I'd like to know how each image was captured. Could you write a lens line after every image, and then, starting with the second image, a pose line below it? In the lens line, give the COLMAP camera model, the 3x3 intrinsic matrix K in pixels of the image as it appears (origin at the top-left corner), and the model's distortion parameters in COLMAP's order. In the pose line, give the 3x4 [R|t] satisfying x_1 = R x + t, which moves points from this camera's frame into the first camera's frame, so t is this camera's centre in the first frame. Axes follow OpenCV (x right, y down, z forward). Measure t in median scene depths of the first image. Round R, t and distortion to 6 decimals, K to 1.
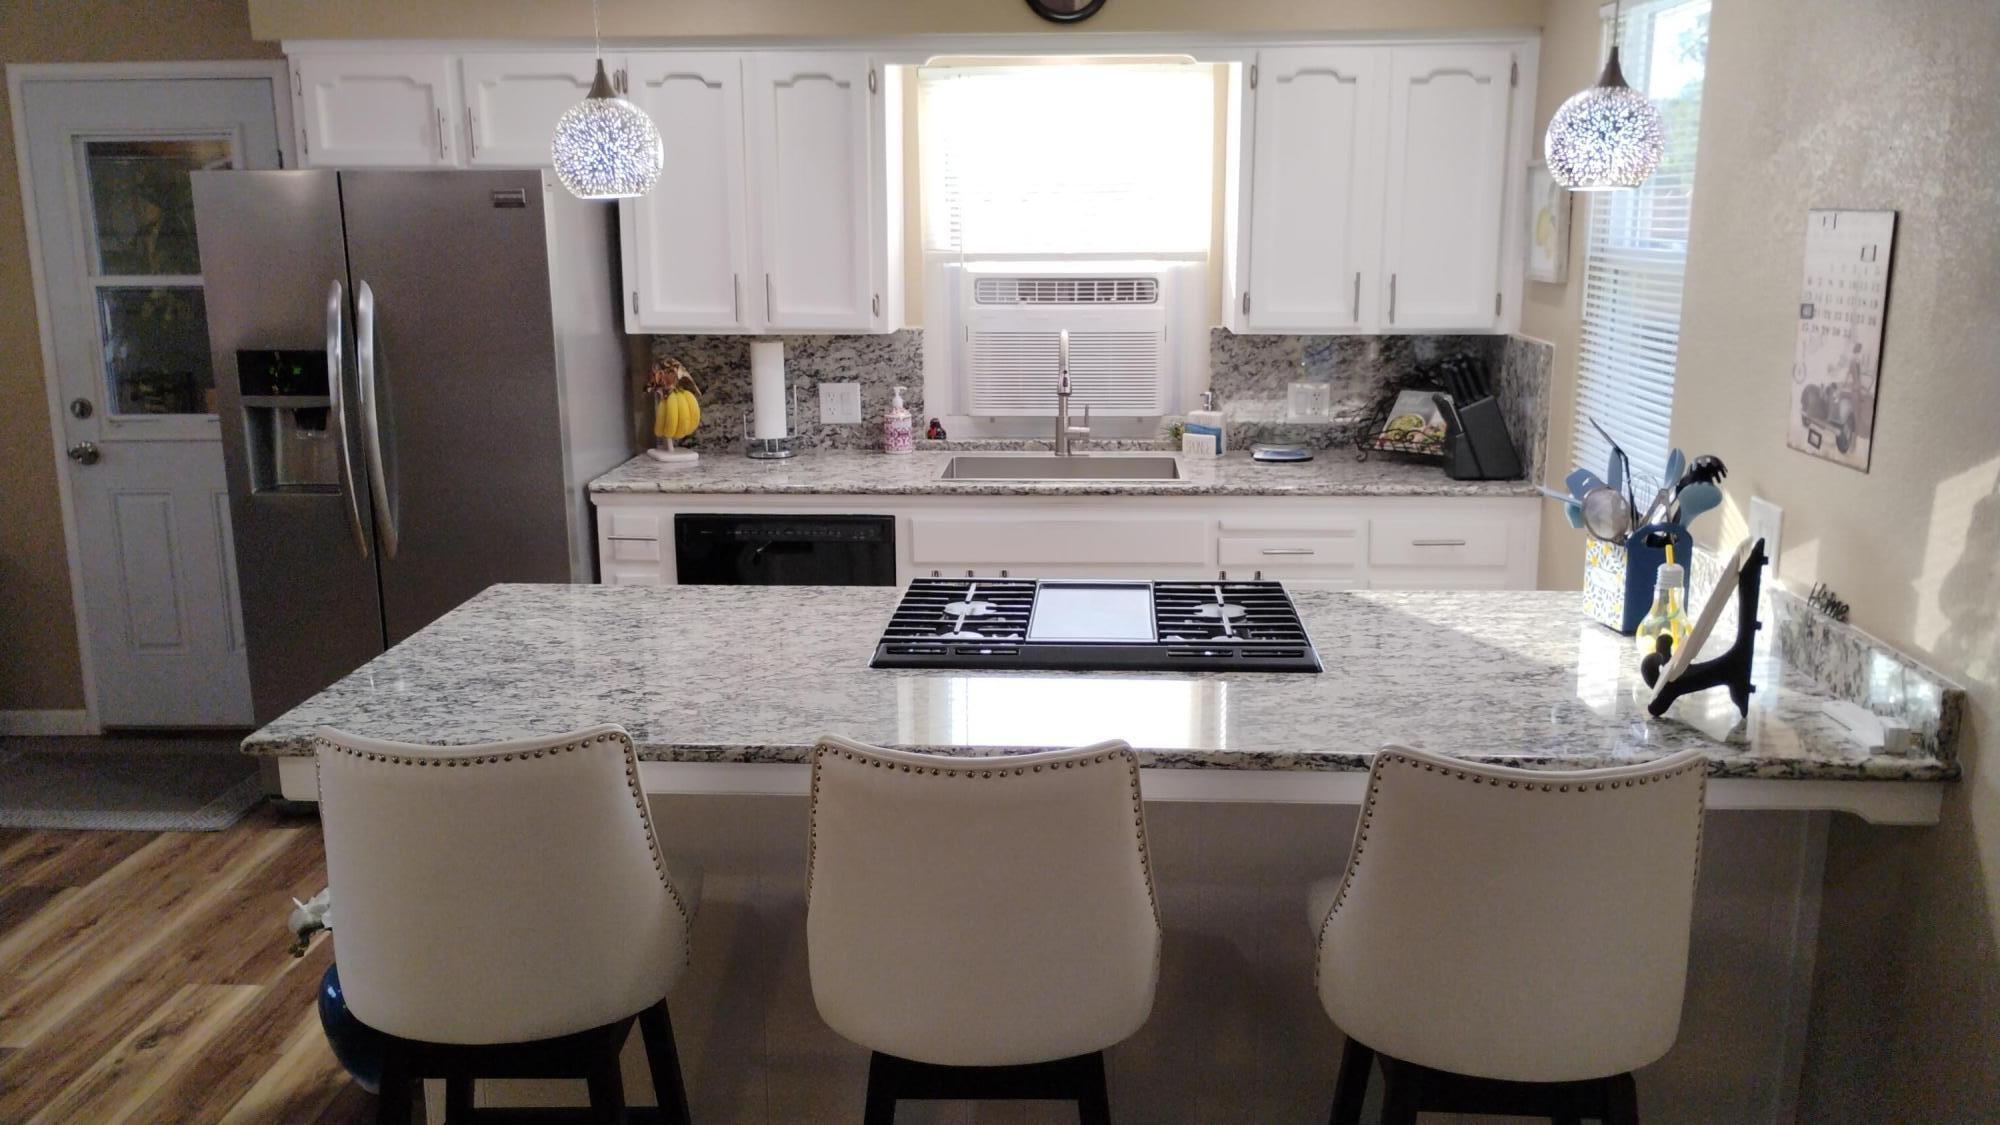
lens RADIAL K [[1666.3, 0, 1000.0], [0, 1666.3, 562.5], [0, 0, 1]] dist [0.072944, -0.107322]
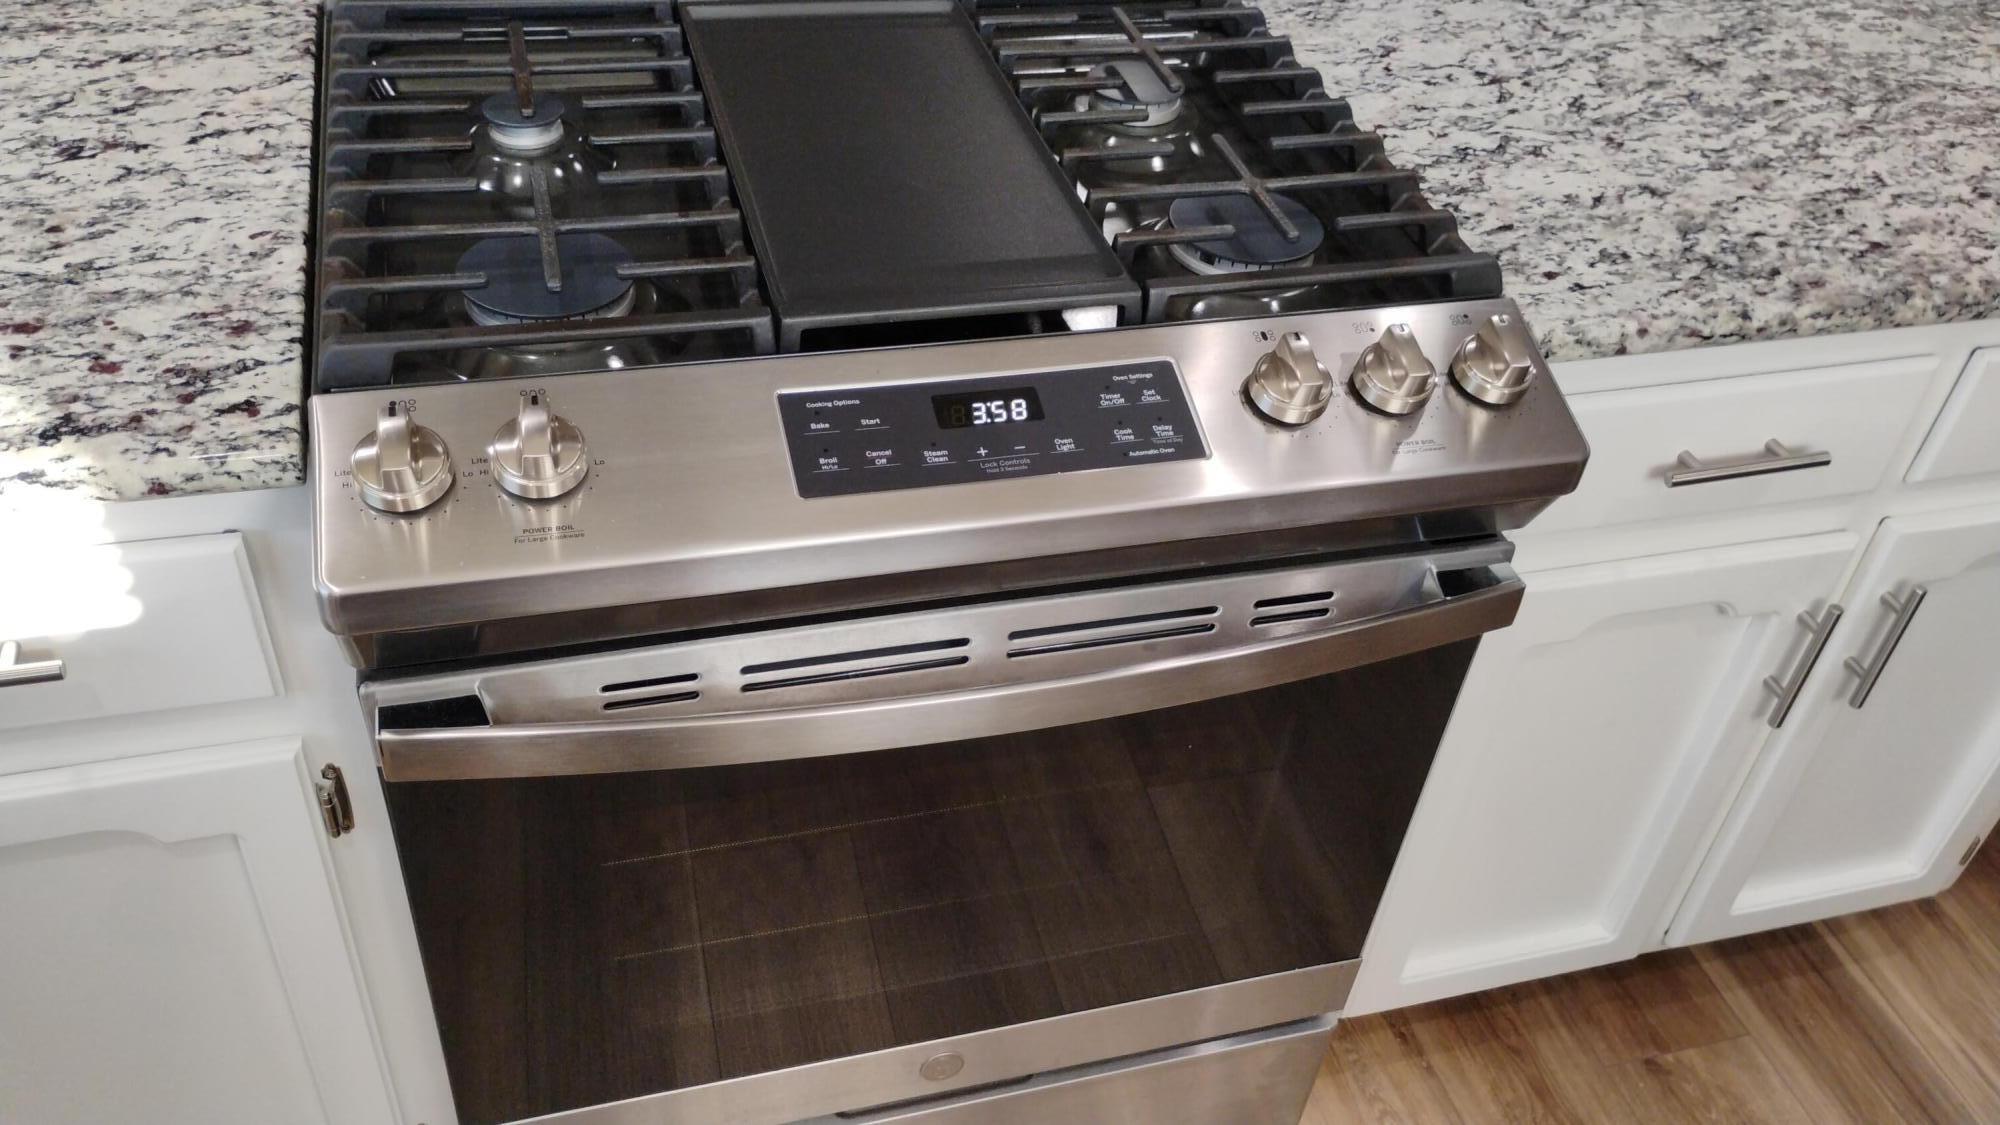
lens RADIAL K [[1666.3, 0, 1000.0], [0, 1666.3, 562.5], [0, 0, 1]] dist [0.072944, -0.107322]
pose [[-0.939825, 0.161084, -0.301299, 0.110385], [-0.144368, 0.612043, 0.777536, -0.145165], [0.309656, 0.774245, -0.551957, 0.882121]]
